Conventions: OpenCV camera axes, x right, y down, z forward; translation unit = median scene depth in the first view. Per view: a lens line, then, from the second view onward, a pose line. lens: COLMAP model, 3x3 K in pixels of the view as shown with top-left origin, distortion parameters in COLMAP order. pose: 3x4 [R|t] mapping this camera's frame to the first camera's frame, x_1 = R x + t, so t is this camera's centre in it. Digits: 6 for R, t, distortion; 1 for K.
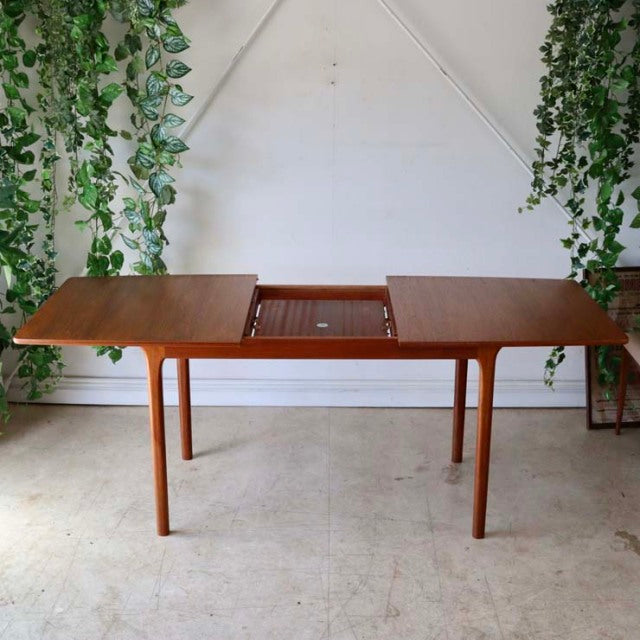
lens RADIAL K [[1038.8, 0, 320.0], [0, 1038.8, 320.0], [0, 0, 1]] dist [-0.099990, 0.247603]
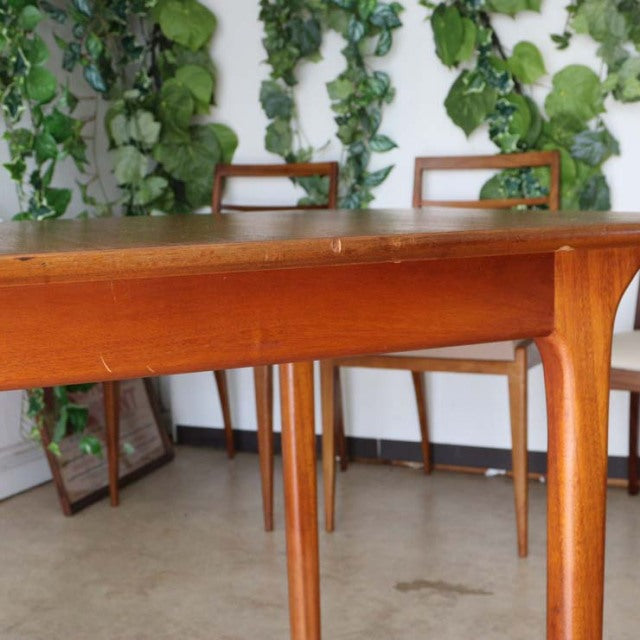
lens RADIAL K [[1038.8, 0, 320.0], [0, 1038.8, 320.0], [0, 0, 1]] dist [-0.099990, 0.247603]
pose [[0.418847, -0.113846, 0.900892, -0.190431], [0.286293, 0.958067, -0.012034, 0.054385], [-0.861744, 0.262959, 0.433877, 0.663606]]
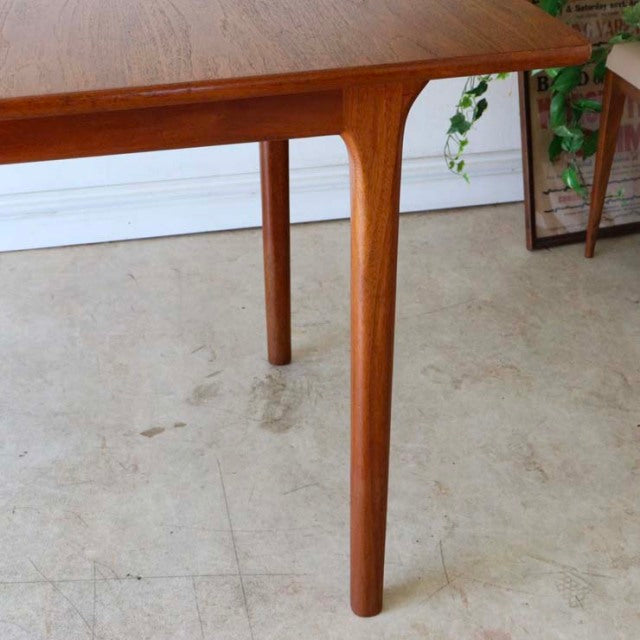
lens RADIAL K [[1038.8, 0, 320.0], [0, 1038.8, 320.0], [0, 0, 1]] dist [-0.099990, 0.247603]
pose [[0.974689, -0.117710, 0.190068, 0.066710], [0.071571, 0.969713, 0.233524, 0.015918], [-0.211800, -0.214010, 0.953594, 0.581904]]
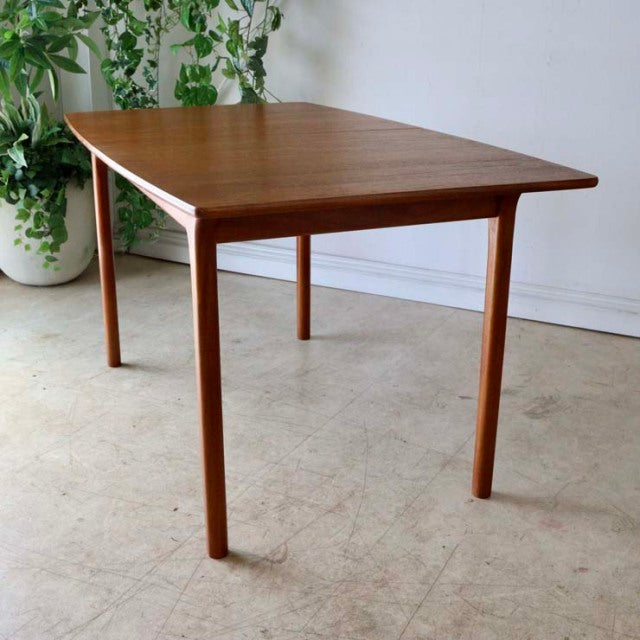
lens RADIAL K [[910.3, 0, 320.0], [0, 910.3, 320.0], [0, 0, 1]] dist [-0.100029, 0.055011]
pose [[0.890016, 0.151619, -0.429981, 0.245673], [-0.136589, 0.988439, 0.065815, 0.070384], [0.434989, 0.000154, 0.900436, 0.375182]]
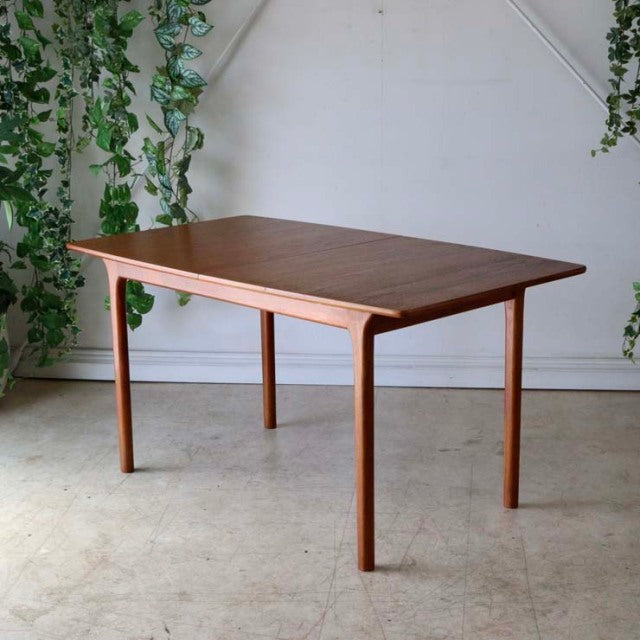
lens RADIAL K [[1297.8, 0, 320.0], [0, 1297.8, 320.0], [0, 0, 1]] dist [-0.002915, 0.636802]
pose [[0.994579, 0.006709, -0.103770, 0.083751], [-0.013274, 0.997944, -0.062706, 0.111475], [0.103136, 0.063744, 0.992623, -0.105282]]
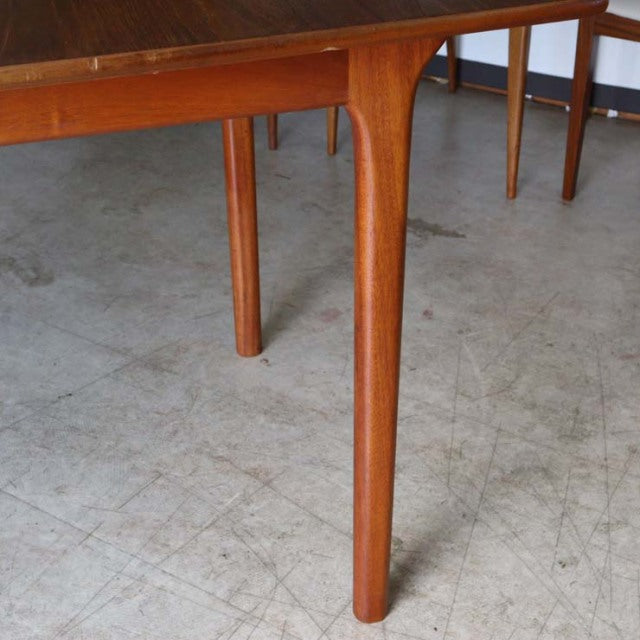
lens RADIAL K [[1156.3, 0, 320.0], [0, 1156.3, 320.0], [0, 0, 1]] dist [-0.034663, 0.213290]
pose [[0.537694, -0.433935, 0.722901, -0.191965], [0.255206, 0.900934, 0.350981, 0.018046], [-0.803589, -0.004232, 0.595170, 0.562644]]
